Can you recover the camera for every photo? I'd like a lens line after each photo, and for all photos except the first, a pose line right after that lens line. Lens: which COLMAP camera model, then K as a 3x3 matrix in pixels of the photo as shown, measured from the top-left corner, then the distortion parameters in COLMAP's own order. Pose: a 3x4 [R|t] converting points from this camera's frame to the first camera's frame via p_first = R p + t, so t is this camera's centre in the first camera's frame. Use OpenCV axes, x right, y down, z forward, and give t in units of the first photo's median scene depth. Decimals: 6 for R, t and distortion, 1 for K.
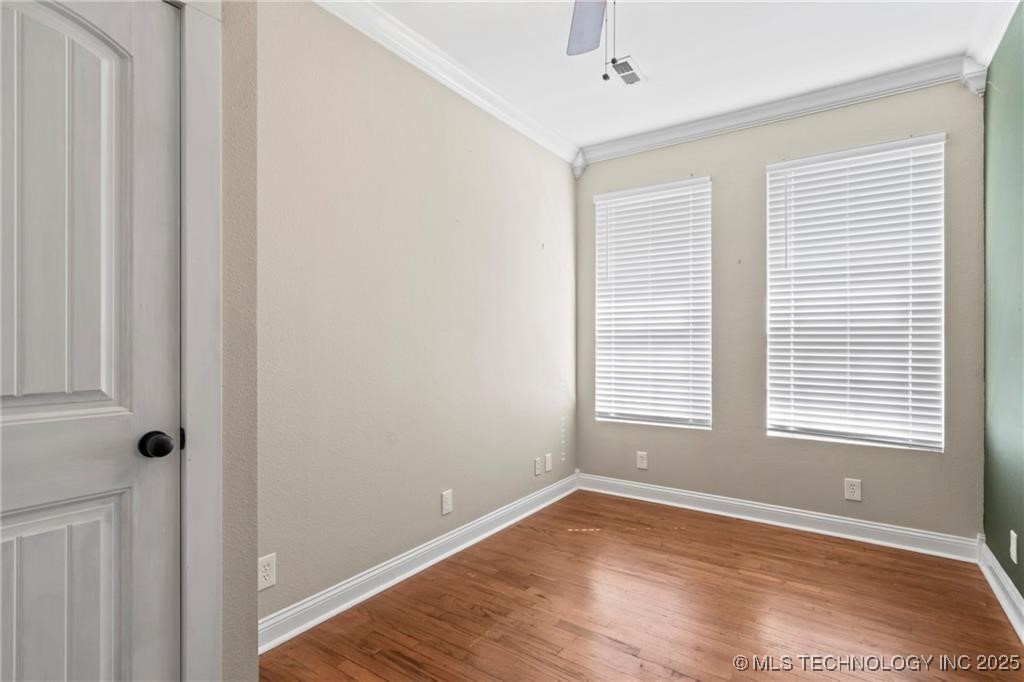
lens RADIAL K [[496.4, 0, 511.6], [0, 496.4, 341.6], [0, 0, 1]] dist [-0.002445, -0.000633]
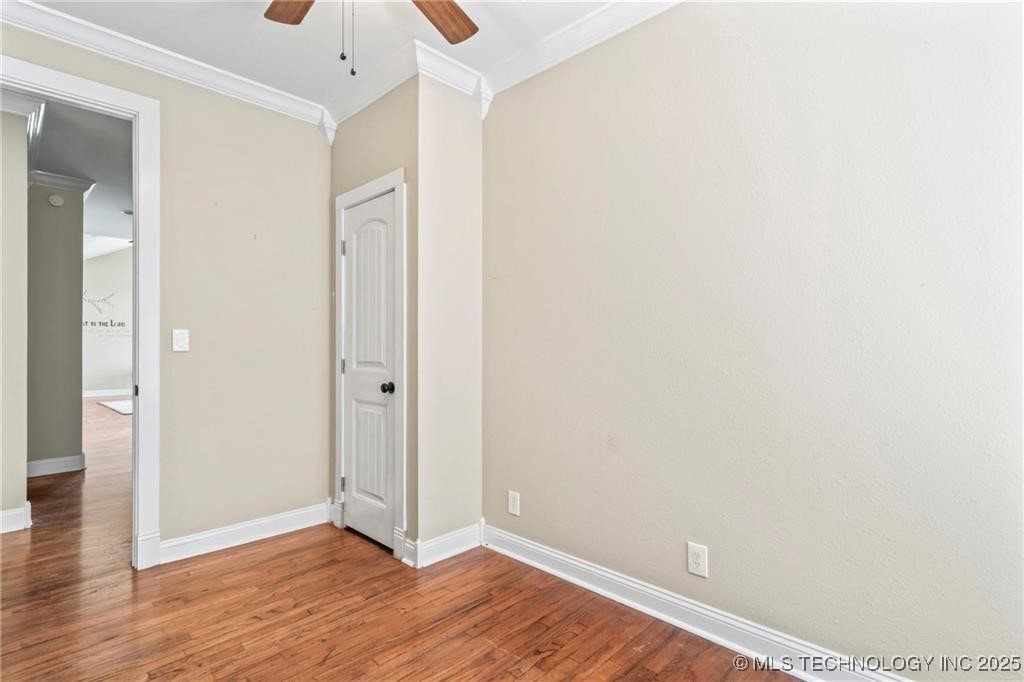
lens RADIAL K [[496.4, 0, 511.1], [0, 496.4, 339.5], [0, 0, 1]] dist [-0.002445, -0.000633]
pose [[-0.151362, 0.002806, -0.988474, 0.839525], [0.002719, 0.999993, 0.002422, -0.011369], [0.988475, -0.002321, -0.151369, 1.096232]]
